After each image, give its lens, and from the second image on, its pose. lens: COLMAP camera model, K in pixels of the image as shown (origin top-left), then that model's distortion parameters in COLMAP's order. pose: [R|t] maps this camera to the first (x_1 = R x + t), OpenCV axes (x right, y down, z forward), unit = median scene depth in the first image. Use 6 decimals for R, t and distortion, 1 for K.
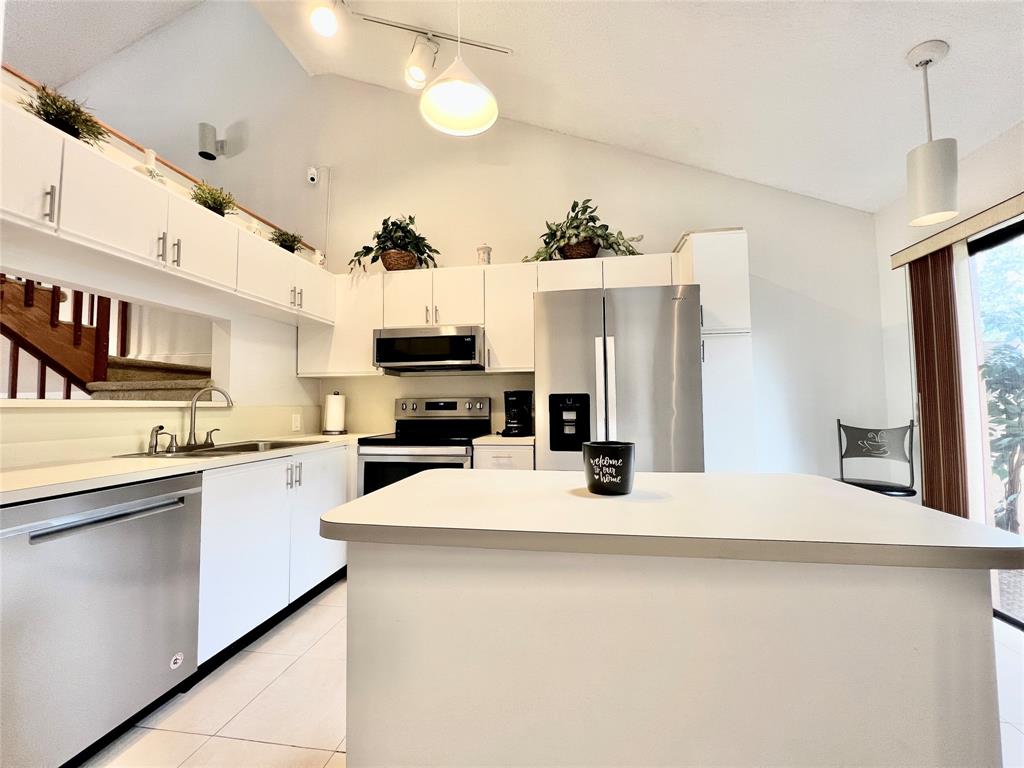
lens RADIAL K [[409.5, 0, 514.2], [0, 409.5, 384.0], [0, 0, 1]] dist [0.000340, -0.000435]
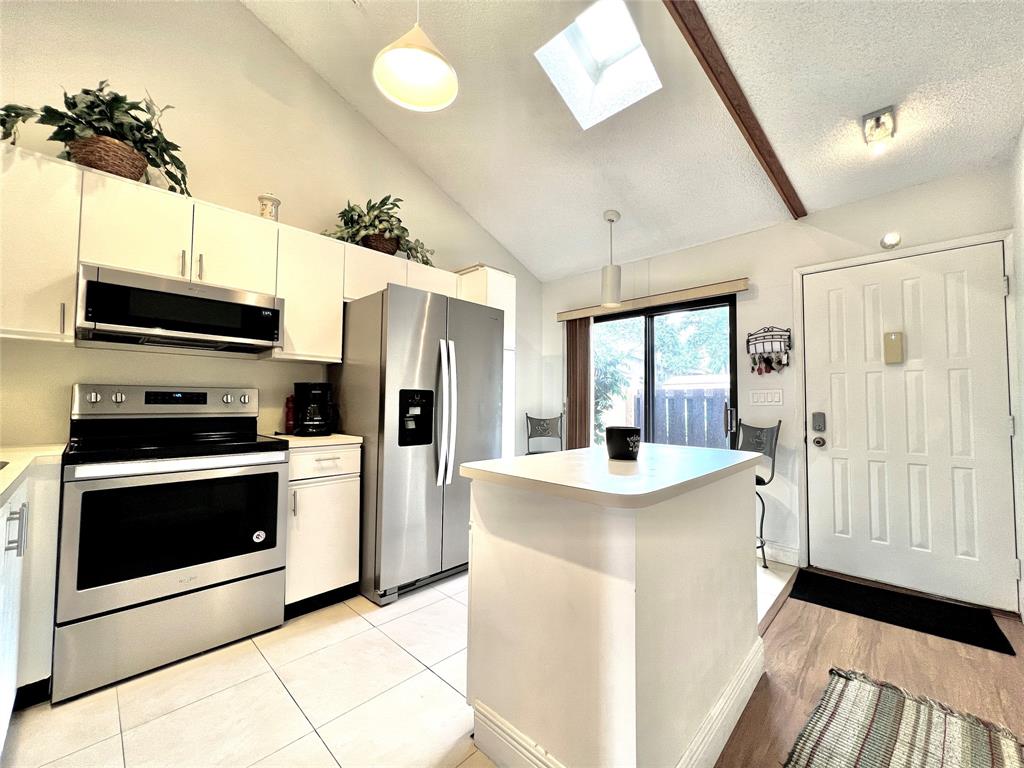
lens RADIAL K [[409.5, 0, 514.2], [0, 409.5, 384.0], [0, 0, 1]] dist [0.000340, -0.000435]
pose [[0.576035, 0.050694, 0.815851, -0.471535], [-0.057045, 0.998135, -0.021743, 0.014578], [-0.815432, -0.034015, 0.577853, 0.167740]]
